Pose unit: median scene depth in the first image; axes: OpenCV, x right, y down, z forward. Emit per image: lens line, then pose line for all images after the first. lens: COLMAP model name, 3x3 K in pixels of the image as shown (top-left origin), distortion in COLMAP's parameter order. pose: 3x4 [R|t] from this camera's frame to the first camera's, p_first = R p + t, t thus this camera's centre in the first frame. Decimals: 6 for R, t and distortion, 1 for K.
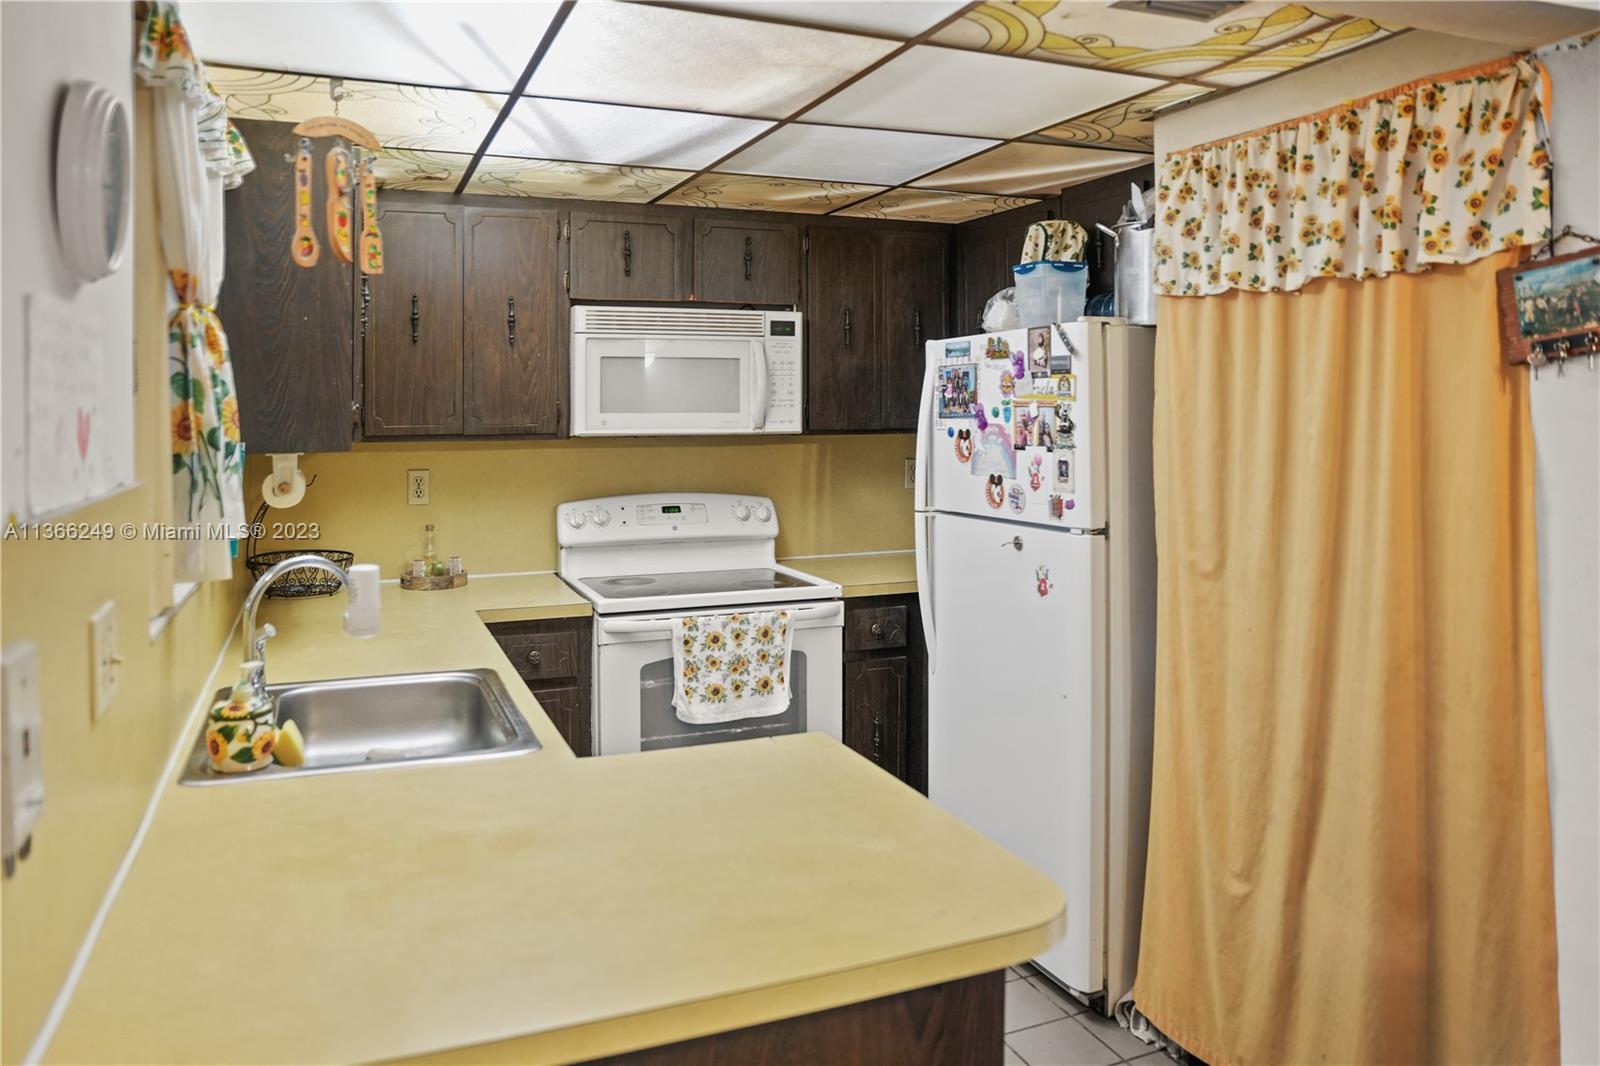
lens RADIAL K [[1143.3, 0, 800.0], [0, 1143.3, 533.0], [0, 0, 1]] dist [-0.143513, 0.187311]
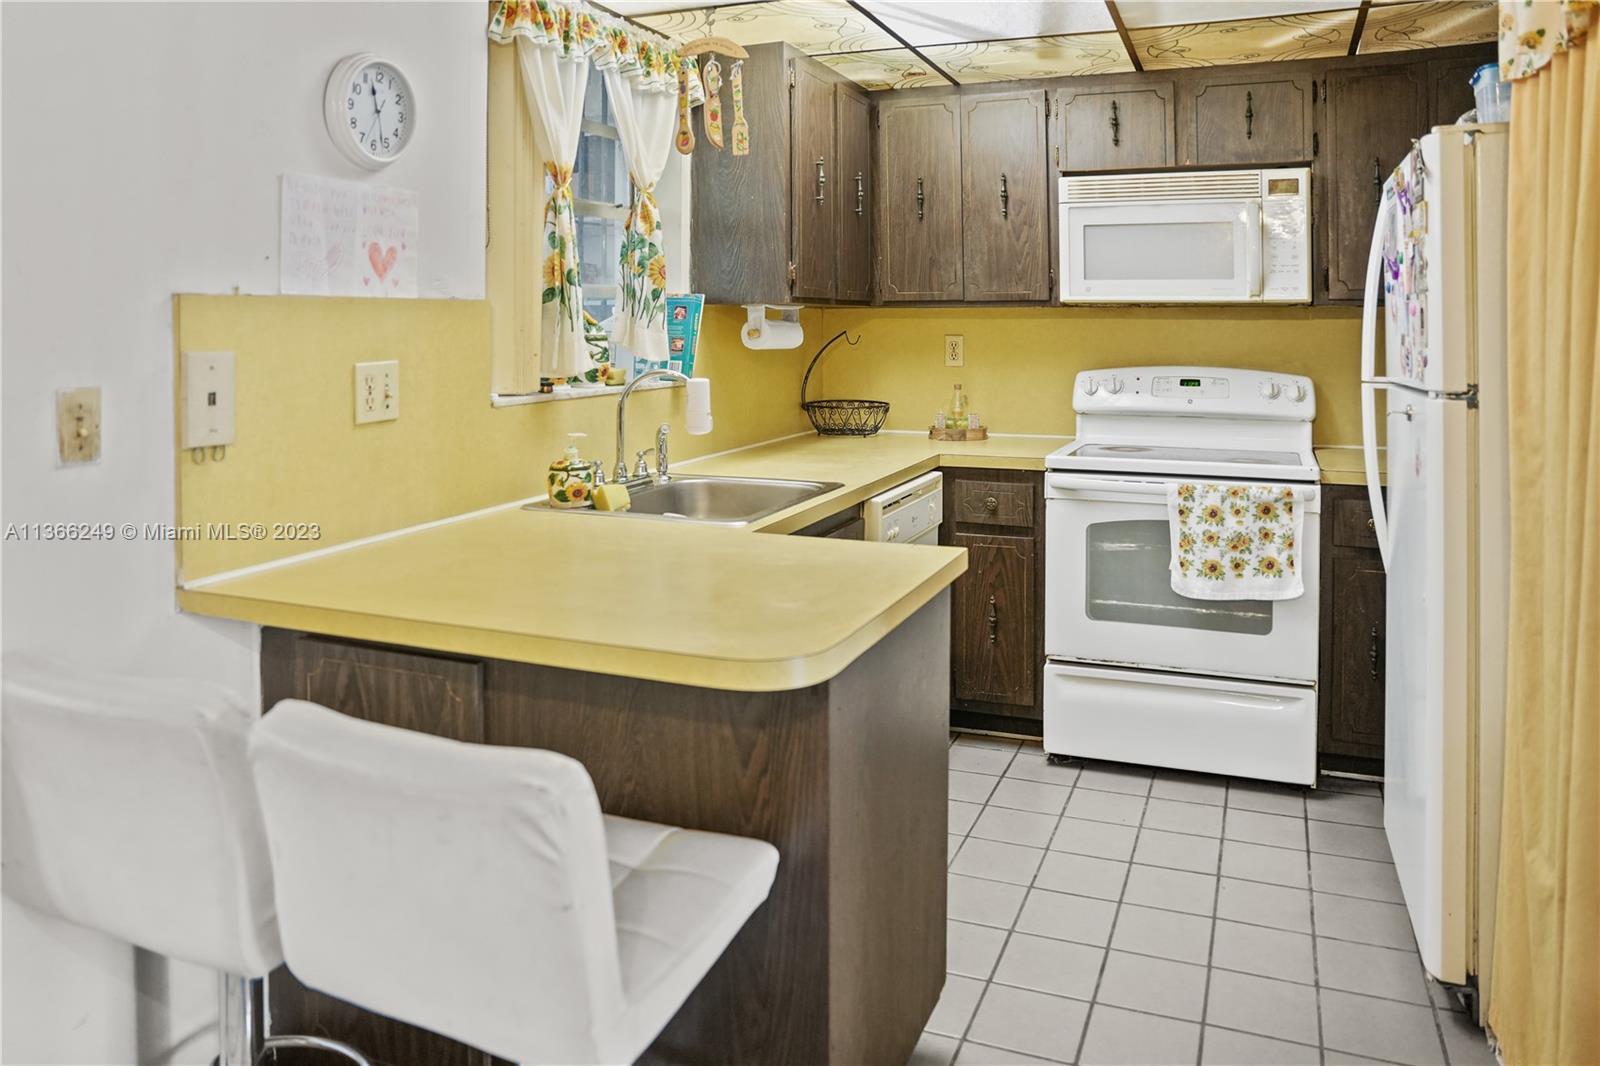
lens RADIAL K [[1143.6, 0, 802.0], [0, 1143.6, 449.8], [0, 0, 1]] dist [-0.095145, 0.073409]
pose [[0.716424, 0.074459, -0.693680, 0.383878], [-0.074455, 0.996770, 0.030096, 0.038324], [0.693681, 0.030087, 0.719654, 0.082361]]
